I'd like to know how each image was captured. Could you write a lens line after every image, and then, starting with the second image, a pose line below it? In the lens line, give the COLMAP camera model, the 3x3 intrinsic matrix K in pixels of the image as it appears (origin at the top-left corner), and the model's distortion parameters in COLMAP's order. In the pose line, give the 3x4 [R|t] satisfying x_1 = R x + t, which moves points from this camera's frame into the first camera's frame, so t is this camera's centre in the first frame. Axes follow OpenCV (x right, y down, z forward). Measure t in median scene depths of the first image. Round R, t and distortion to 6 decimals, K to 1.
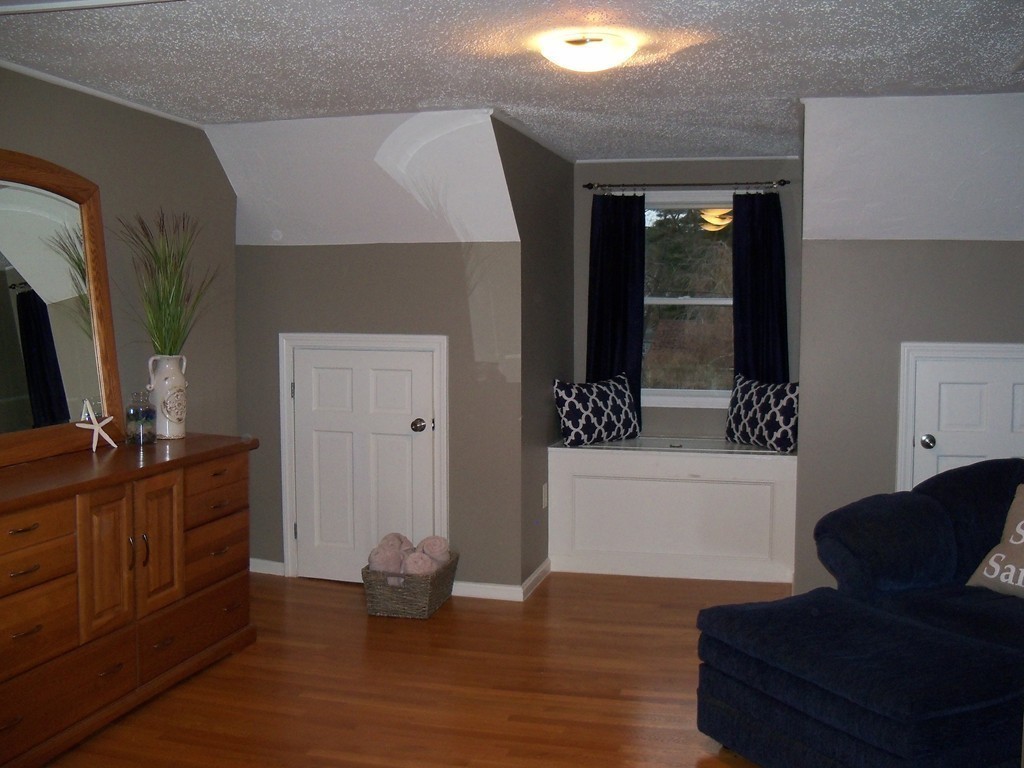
lens RADIAL K [[1193.2, 0, 538.3], [0, 1193.2, 387.8], [0, 0, 1]] dist [-0.344006, 0.675809]
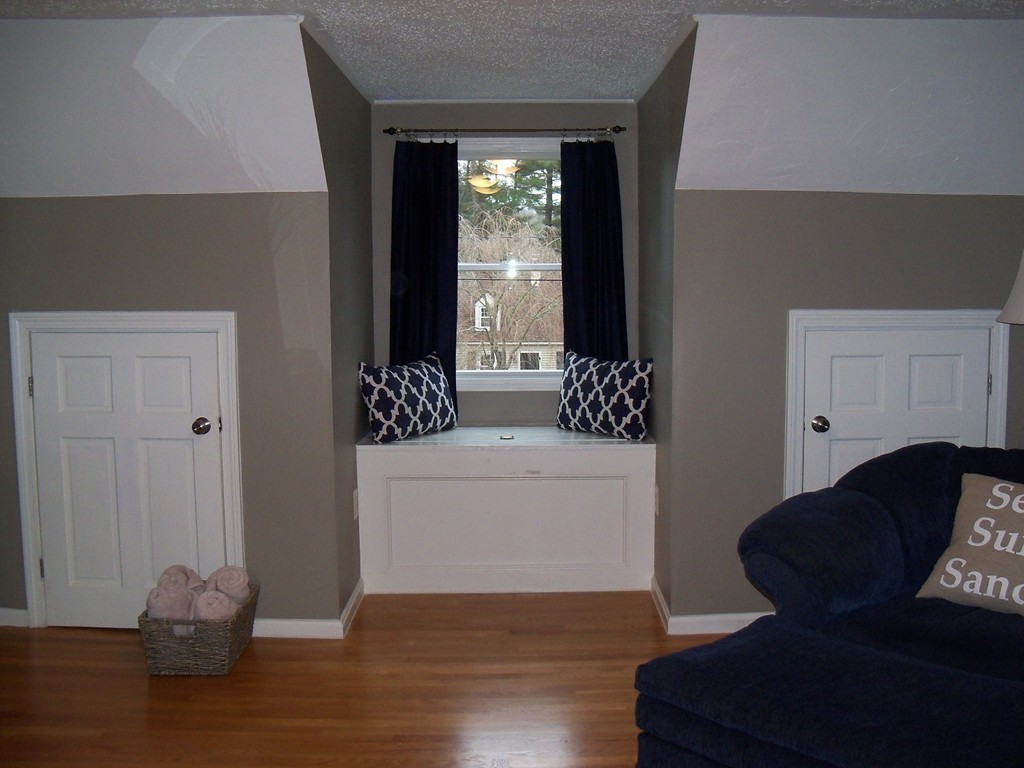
lens RADIAL K [[1071.1, 0, 512.0], [0, 1071.1, 384.0], [0, 0, 1]] dist [-0.236395, 0.262514]
pose [[0.962656, -0.031965, 0.268834, -0.086246], [0.025697, 0.999310, 0.026806, -0.009571], [-0.269506, -0.018897, 0.962813, 0.267578]]
